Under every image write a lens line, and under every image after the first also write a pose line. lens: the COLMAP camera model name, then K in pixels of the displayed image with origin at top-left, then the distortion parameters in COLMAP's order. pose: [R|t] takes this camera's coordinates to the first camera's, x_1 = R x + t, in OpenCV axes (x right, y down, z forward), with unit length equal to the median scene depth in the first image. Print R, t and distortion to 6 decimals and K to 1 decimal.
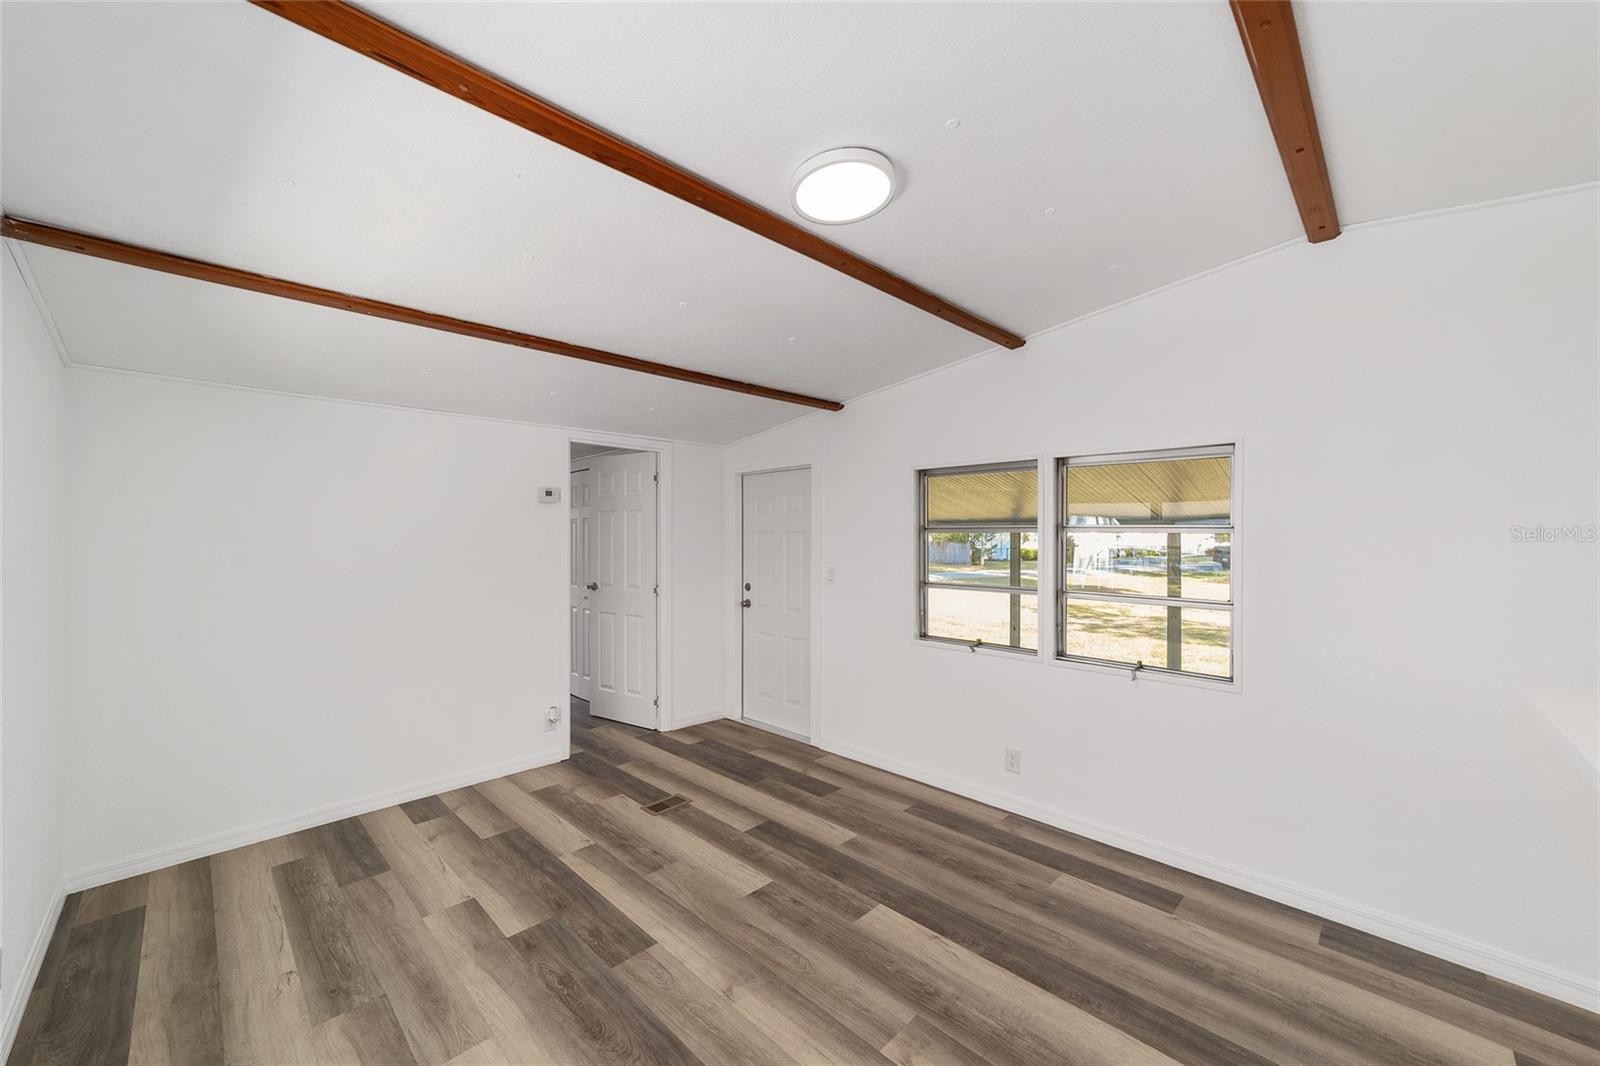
lens RADIAL K [[615.1, 0, 791.3], [0, 615.1, 525.5], [0, 0, 1]] dist [-0.015906, 0.007047]
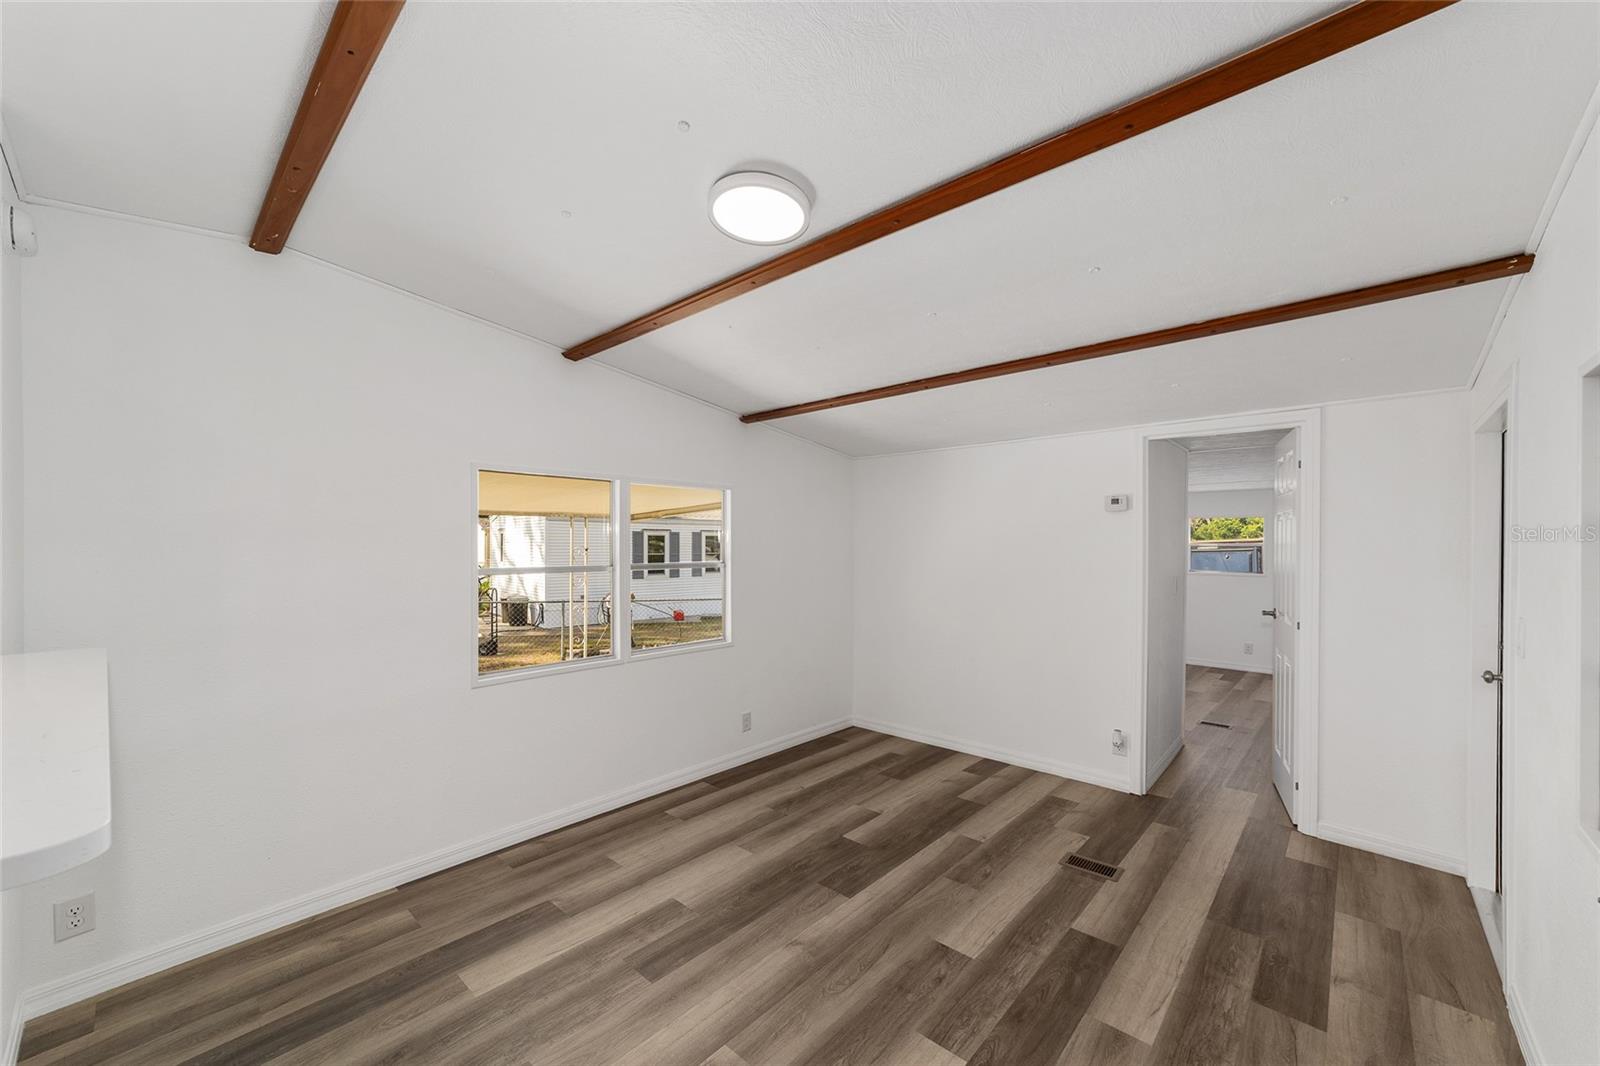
lens RADIAL K [[615.1, 0, 801.7], [0, 615.1, 544.0], [0, 0, 1]] dist [-0.015906, 0.007047]
pose [[0.050856, 0.001114, -0.998705, 0.749695], [0.013902, 0.999902, 0.001824, 0.005330], [0.998609, -0.013976, 0.050835, 0.687261]]
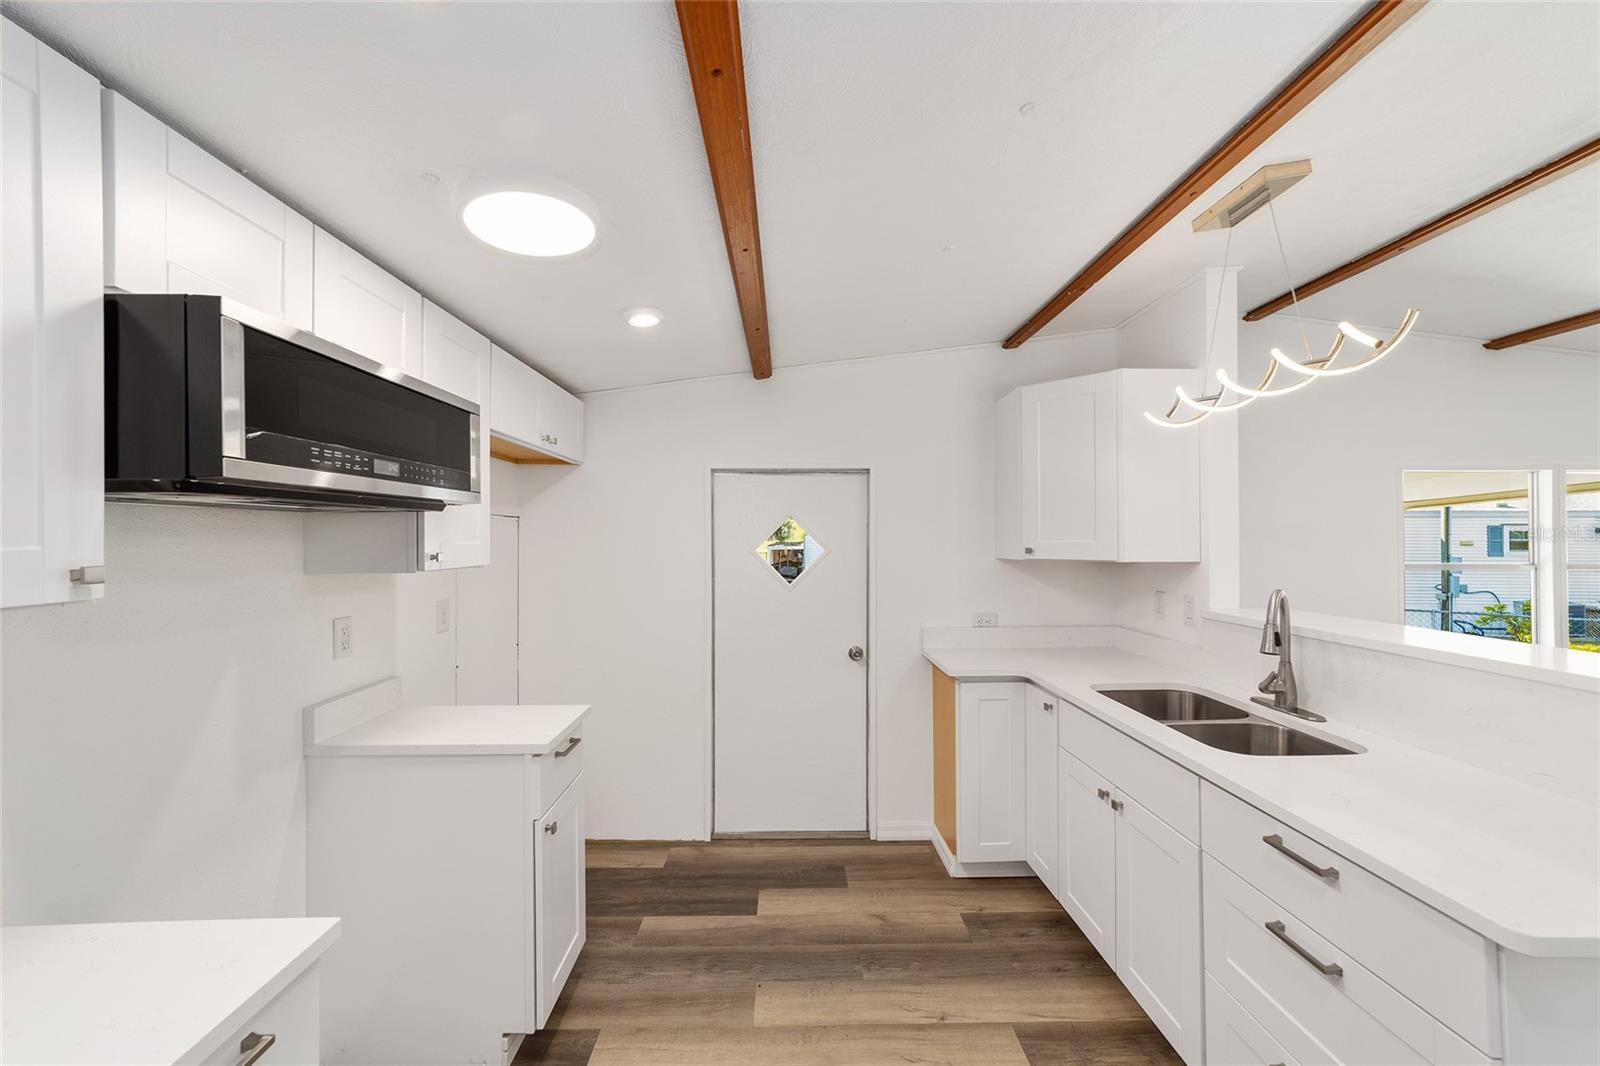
lens RADIAL K [[615.1, 0, 802.2], [0, 615.1, 533.4], [0, 0, 1]] dist [-0.015906, 0.007047]
pose [[-0.690229, -0.008564, -0.723541, 1.245229], [0.010593, 0.999703, -0.021938, -0.000272], [0.723514, -0.022807, -0.689933, 0.157081]]
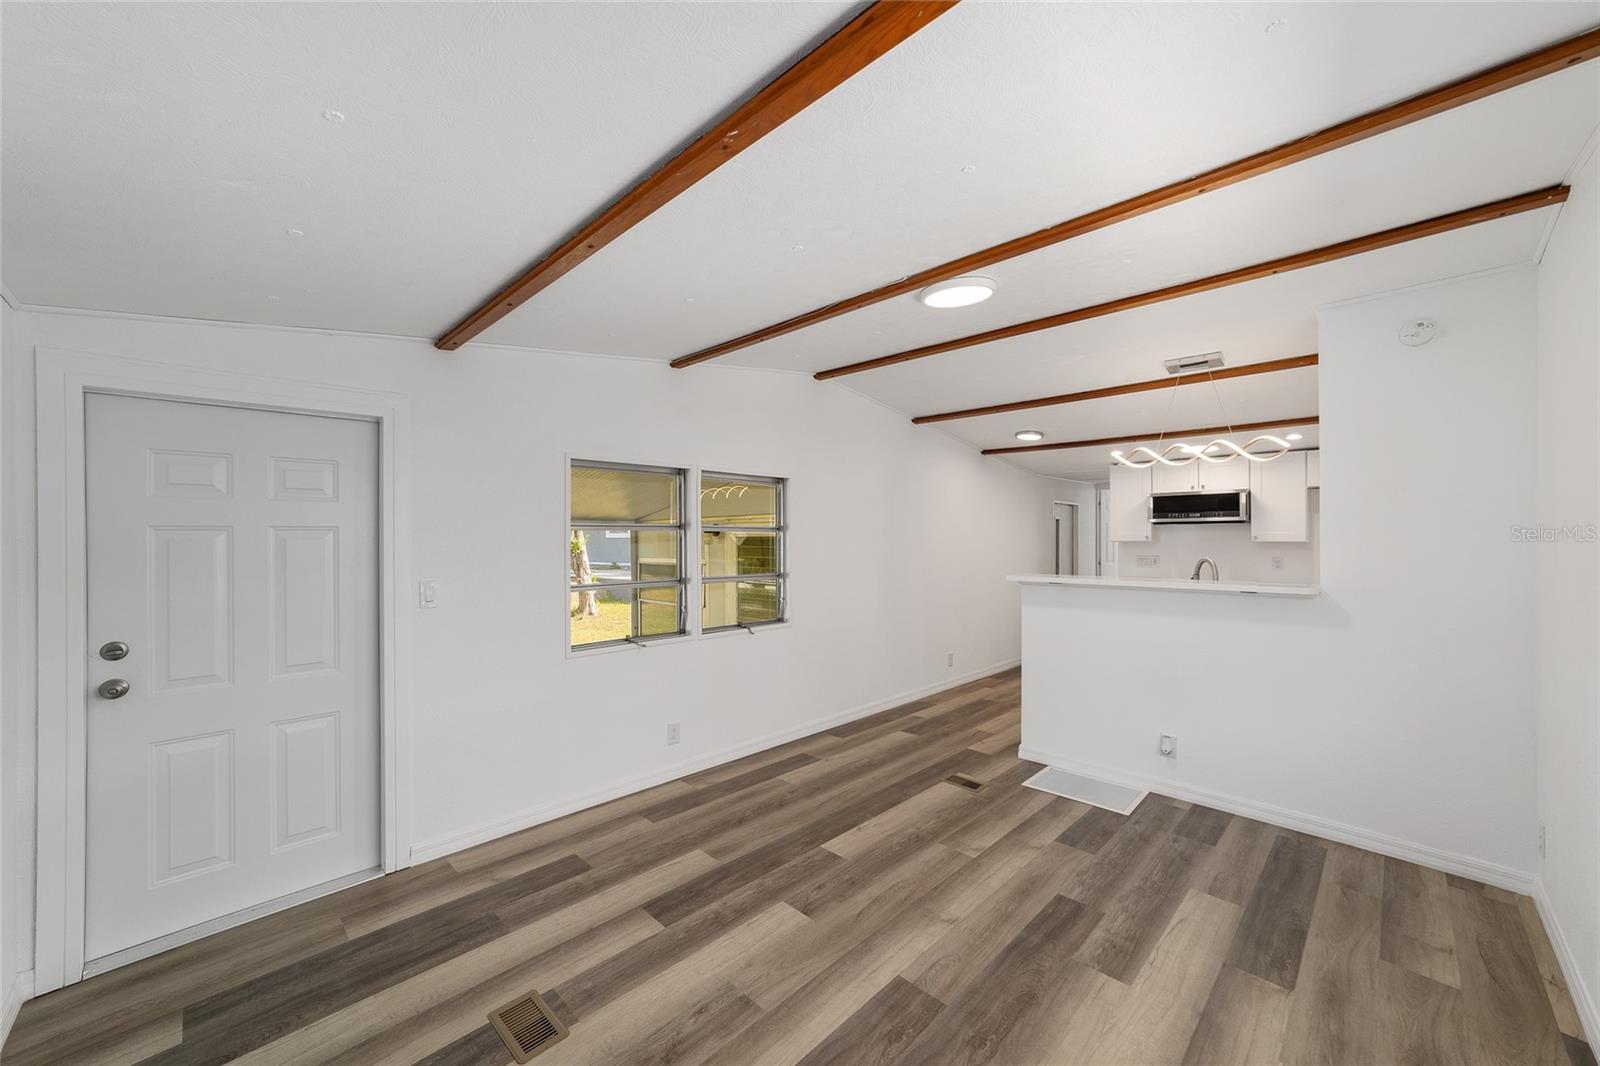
lens RADIAL K [[615.1, 0, 795.6], [0, 615.1, 528.5], [0, 0, 1]] dist [-0.015906, 0.007047]
pose [[-0.003872, 0.007481, 0.999965, -0.916030], [-0.014761, 0.999863, -0.007537, 0.014580], [-0.999884, -0.014789, -0.003761, 0.935247]]
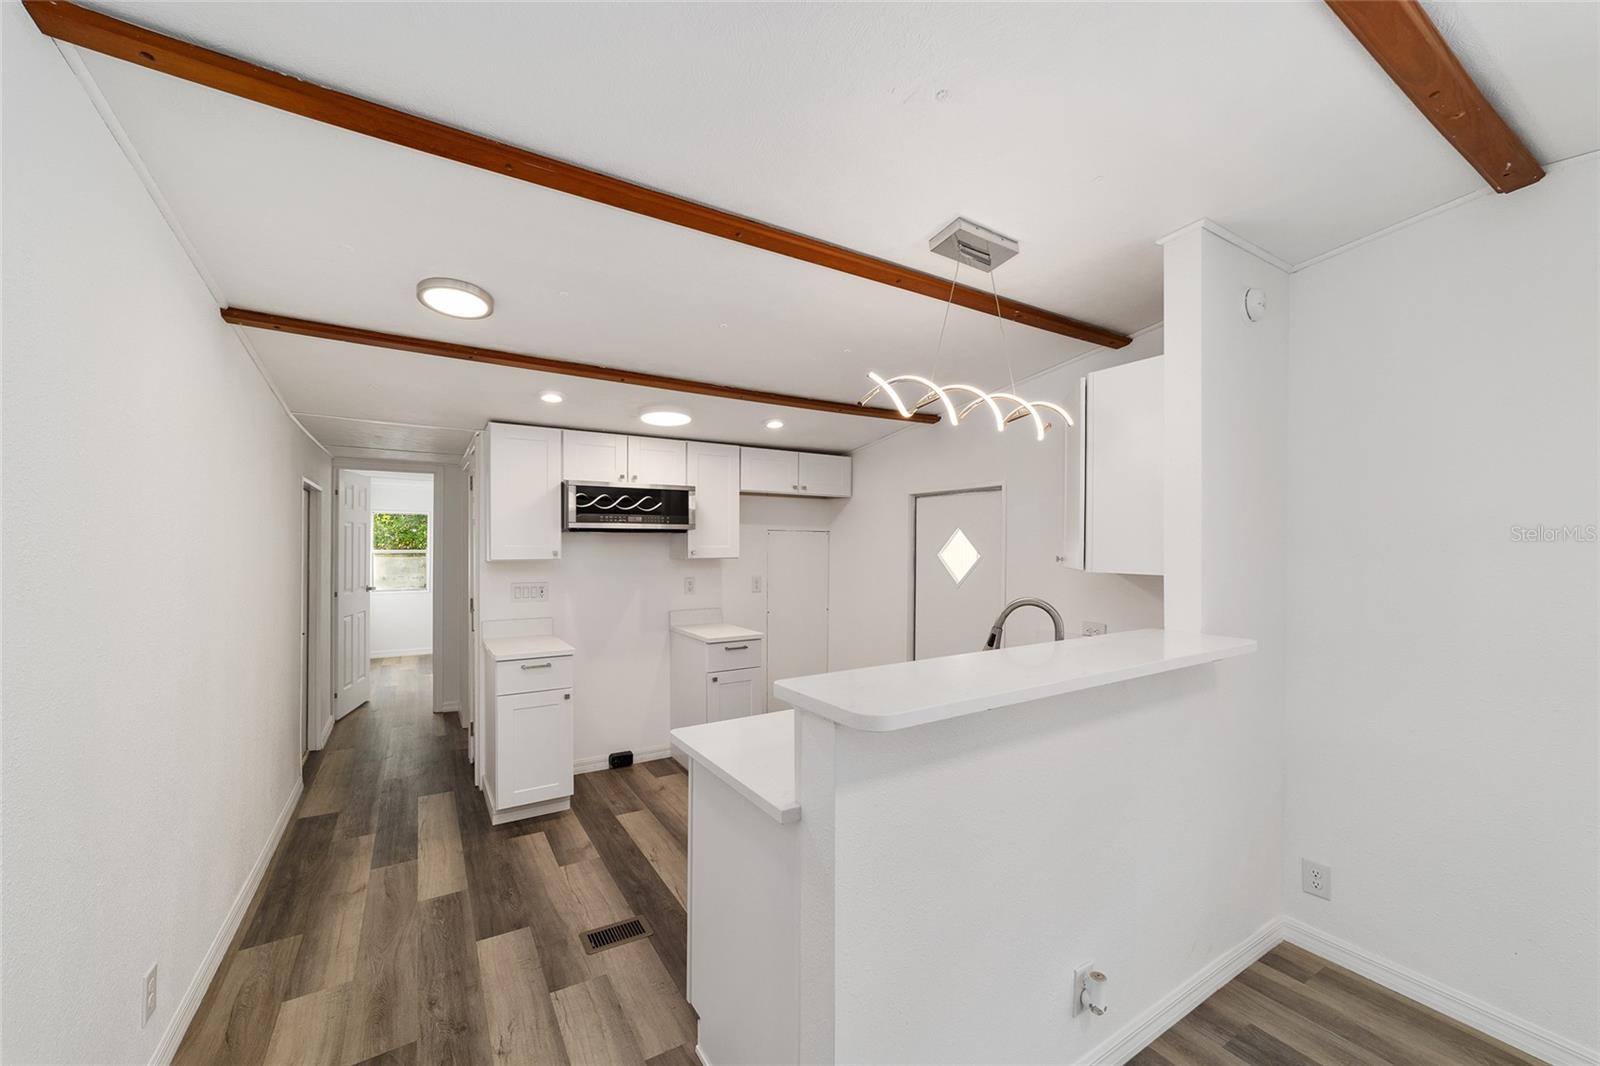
lens RADIAL K [[615.1, 0, 794.9], [0, 615.1, 546.4], [0, 0, 1]] dist [-0.015906, 0.007047]
pose [[-0.973962, -0.009000, 0.226533, 0.476320], [-0.011657, 0.999878, -0.010394, 0.003819], [-0.226412, -0.012764, -0.973948, 0.829458]]
